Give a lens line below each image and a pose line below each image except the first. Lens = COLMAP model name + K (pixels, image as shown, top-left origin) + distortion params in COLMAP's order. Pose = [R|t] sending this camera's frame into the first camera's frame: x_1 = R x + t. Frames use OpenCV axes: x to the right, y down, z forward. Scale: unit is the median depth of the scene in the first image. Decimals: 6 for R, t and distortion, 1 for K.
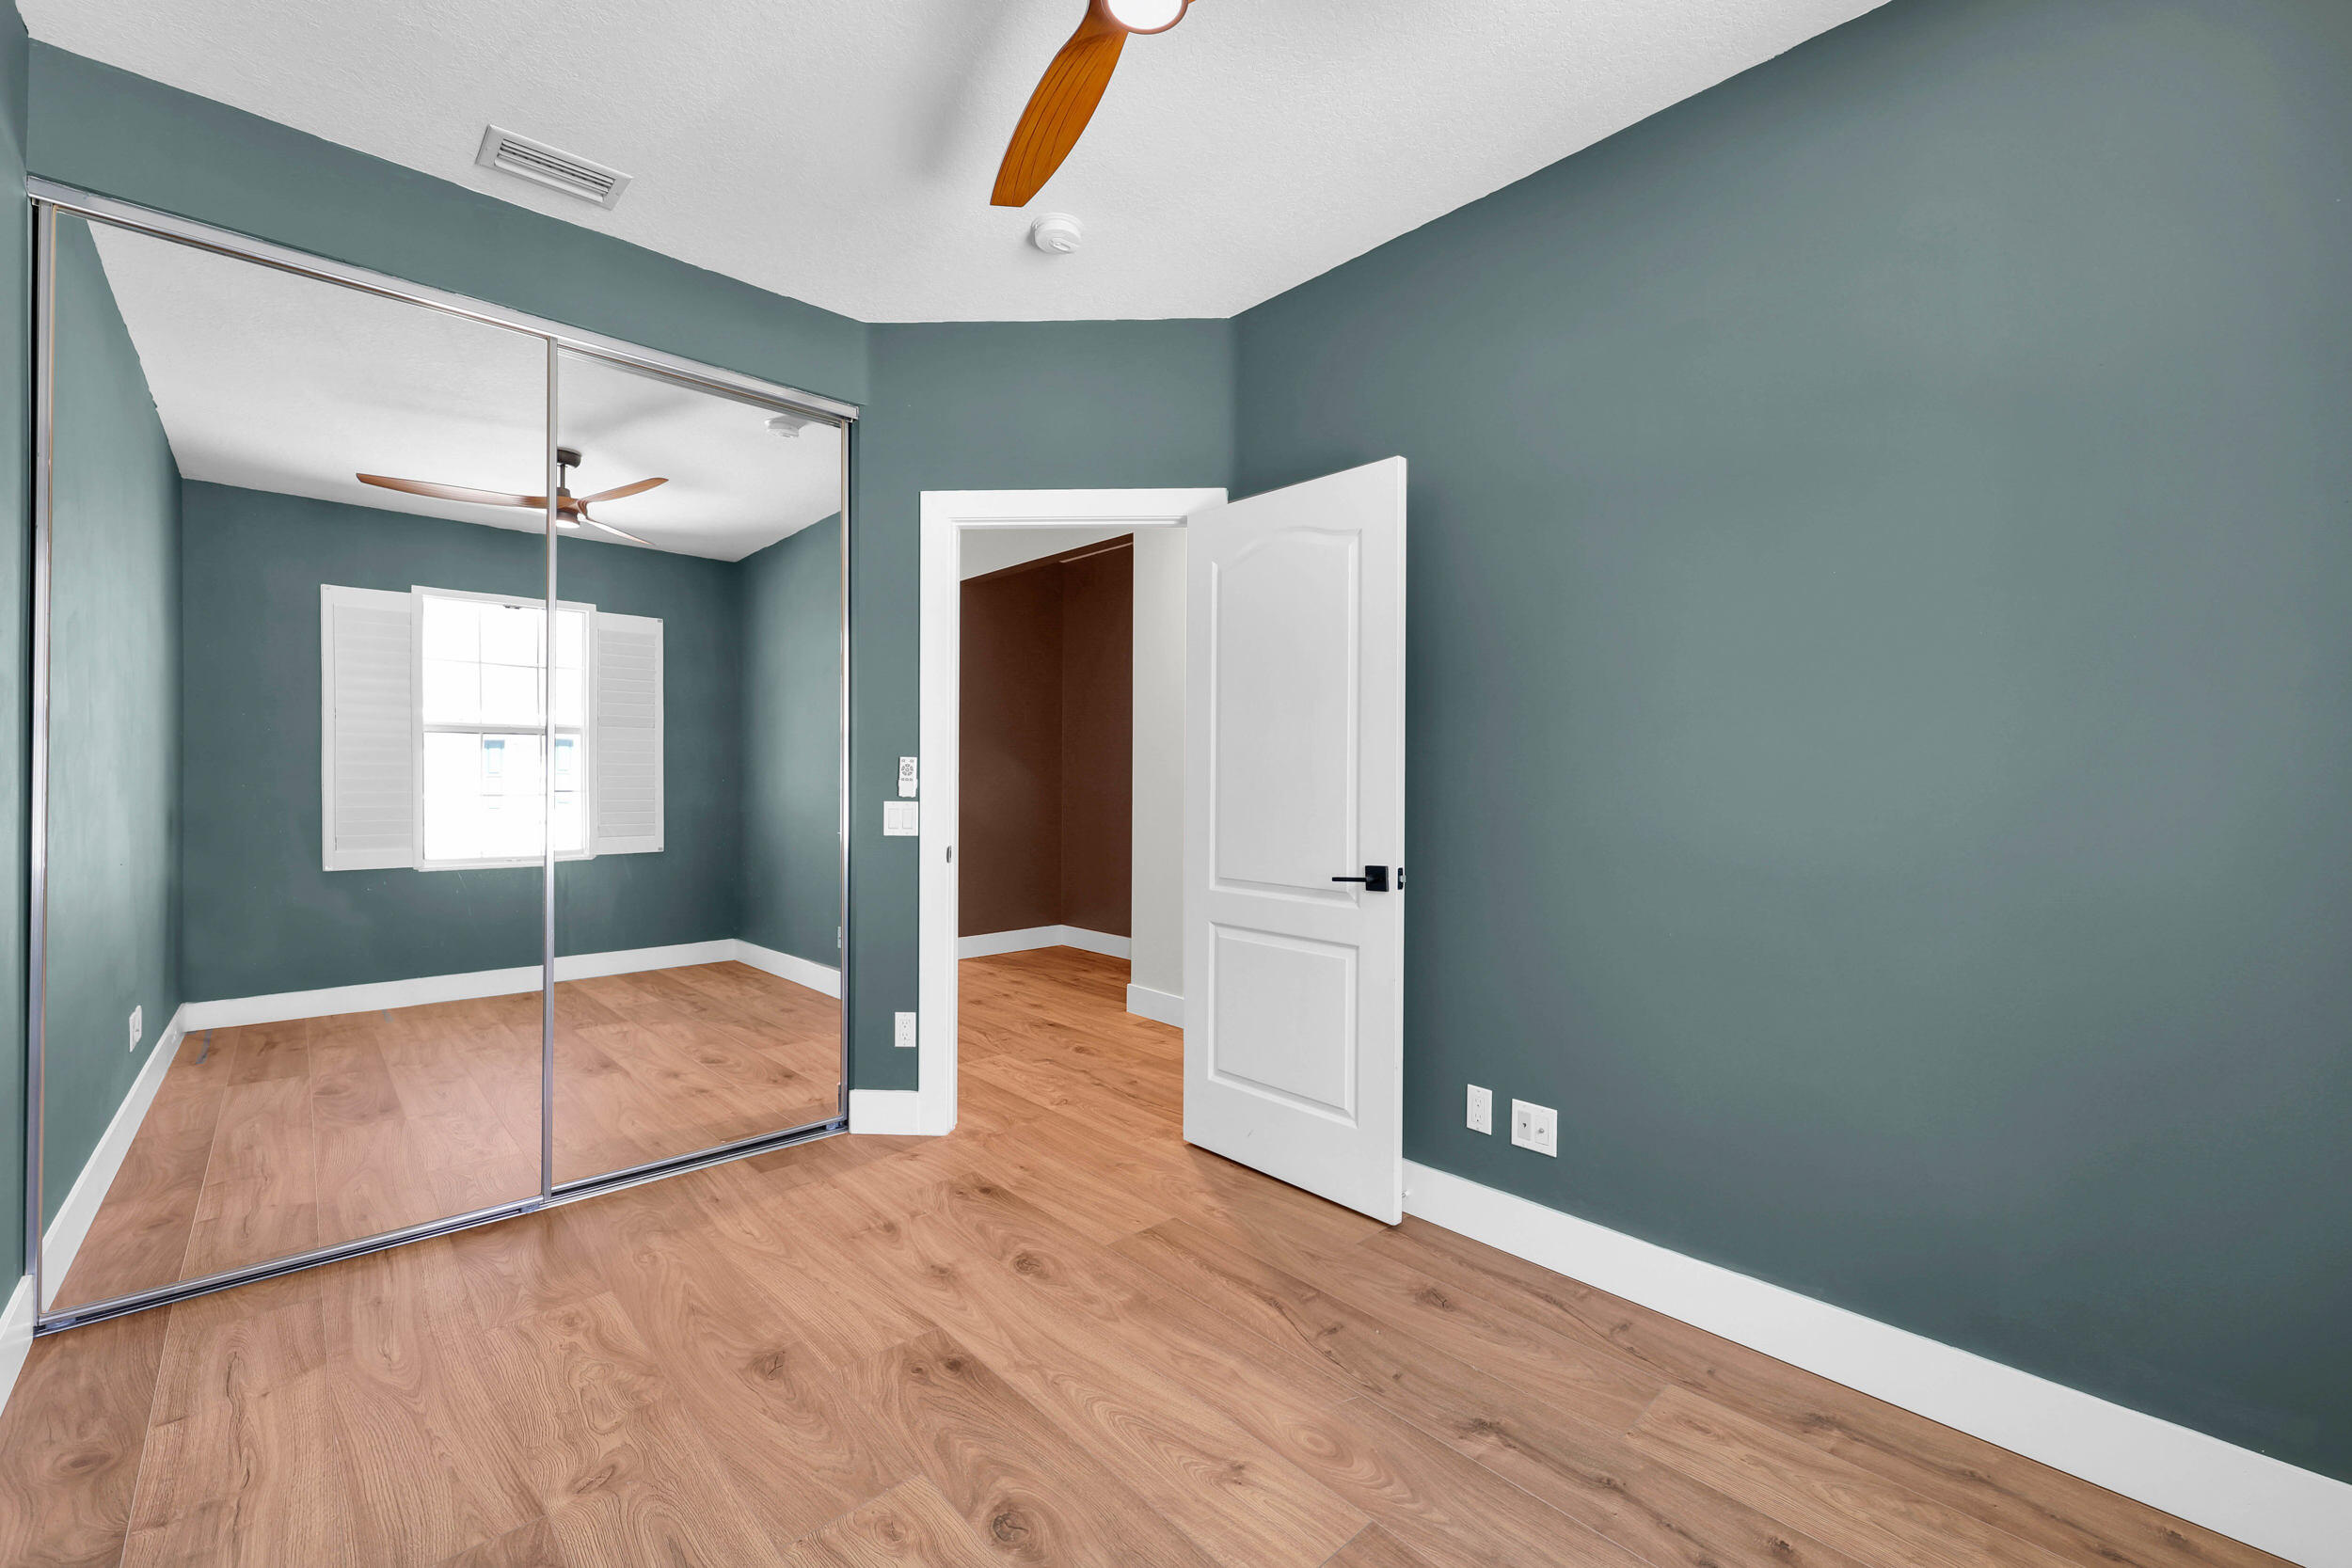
lens RADIAL K [[965.2, 0, 1177.7], [0, 965.2, 784.6], [0, 0, 1]] dist [0.003046, 0.000063]
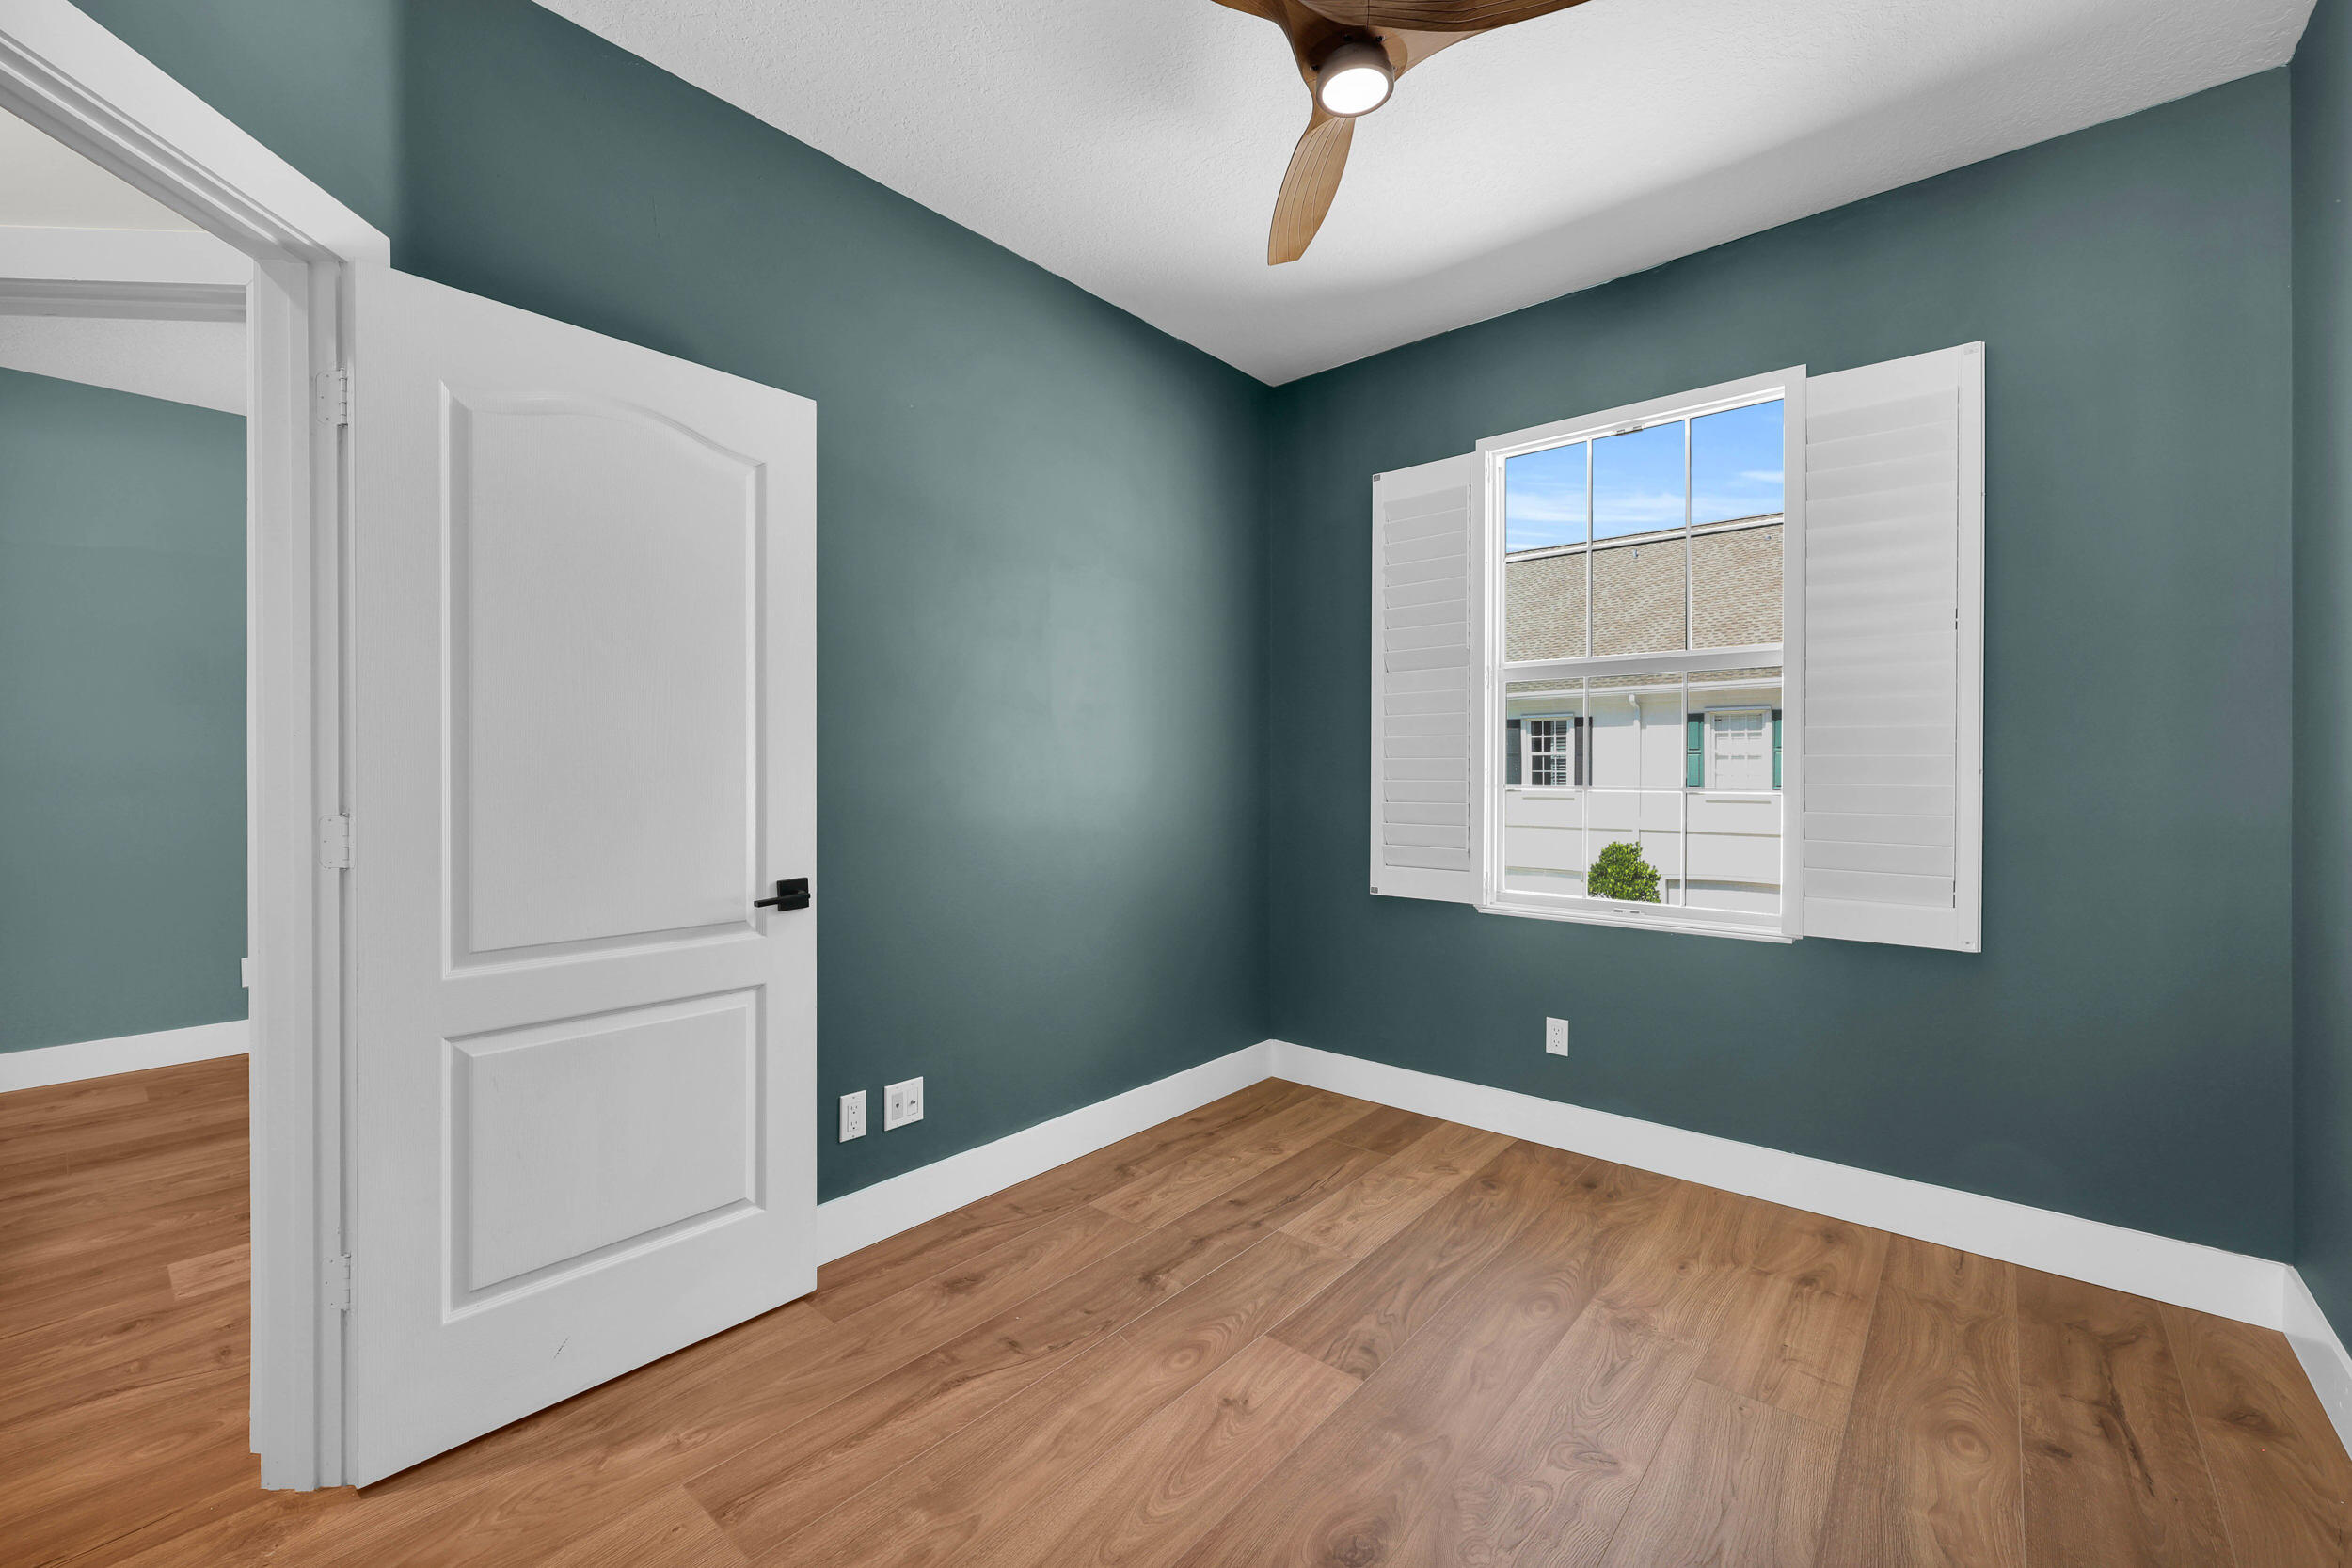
lens RADIAL K [[965.2, 0, 1164.8], [0, 965.2, 788.6], [0, 0, 1]] dist [0.003046, 0.000063]
pose [[-0.102691, -0.024492, 0.994412, -0.951450], [0.011866, 0.999596, 0.025845, -0.017035], [-0.994642, 0.014454, -0.102359, 1.111939]]
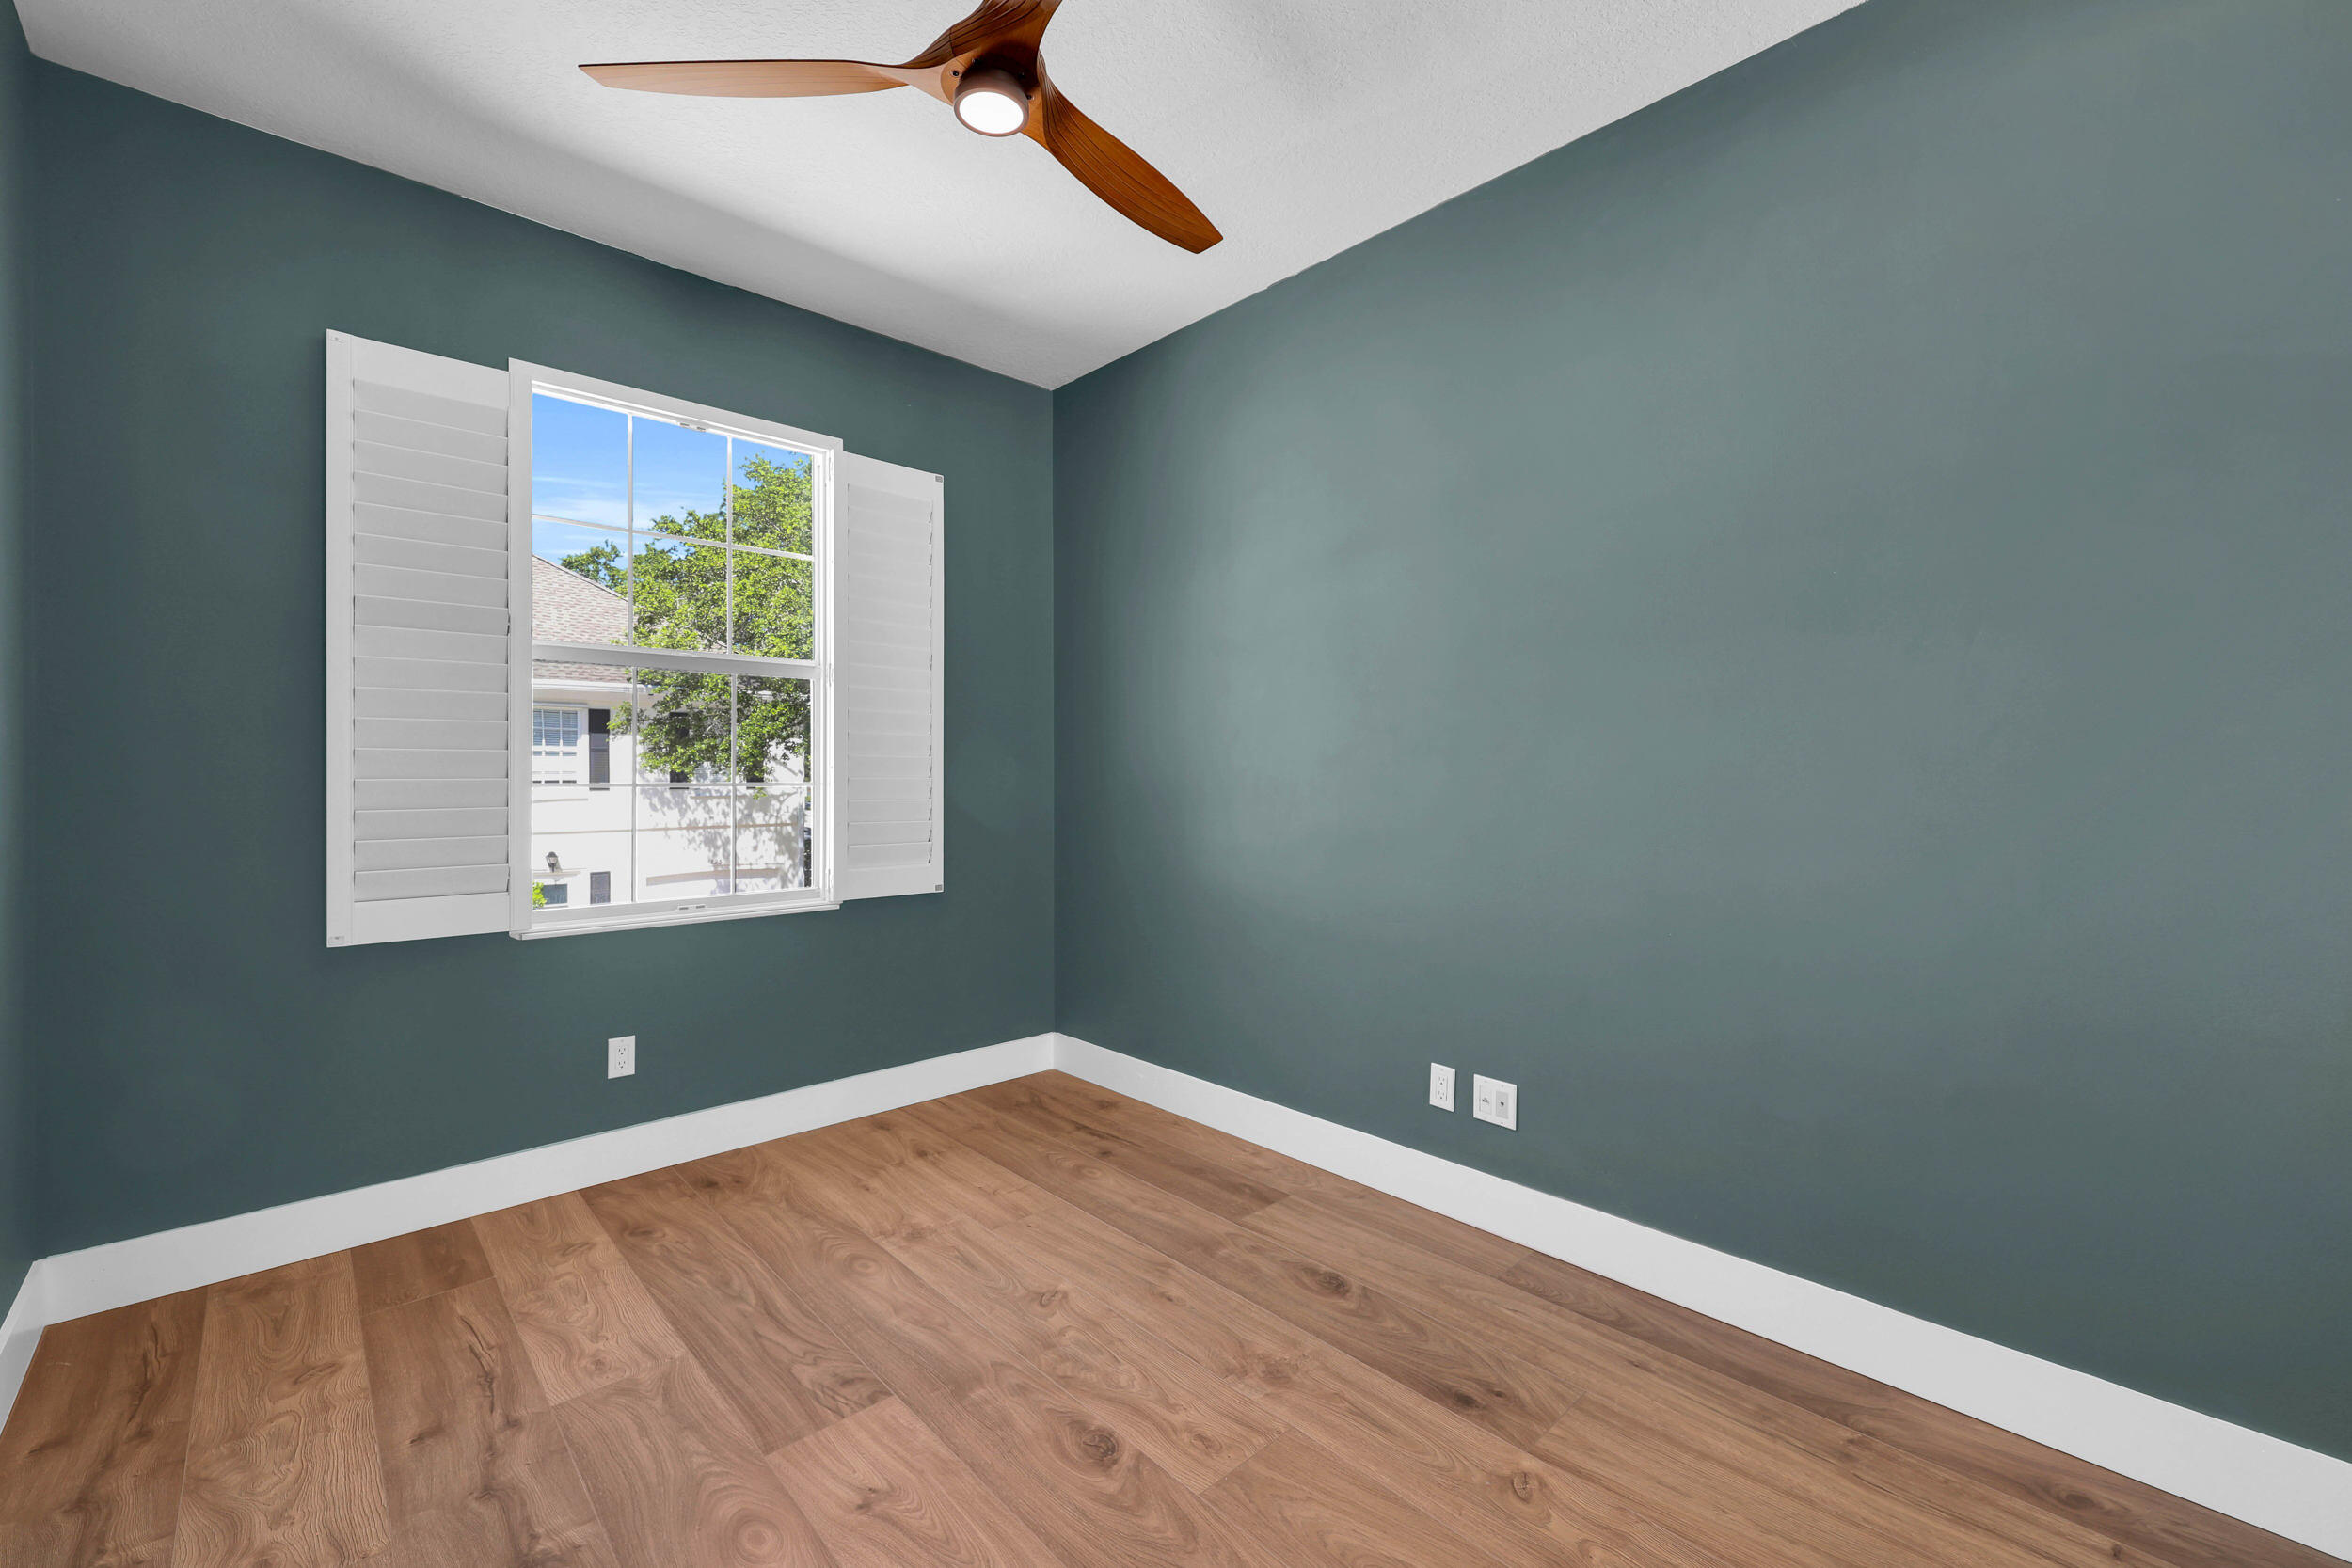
lens RADIAL K [[965.2, 0, 1183.1], [0, 965.2, 781.1], [0, 0, 1]] dist [0.003046, 0.000063]
pose [[-0.999936, -0.010876, -0.003152, -0.223947], [-0.010952, 0.999625, 0.025099, -0.021168], [0.002878, 0.025132, -0.999680, 1.820296]]
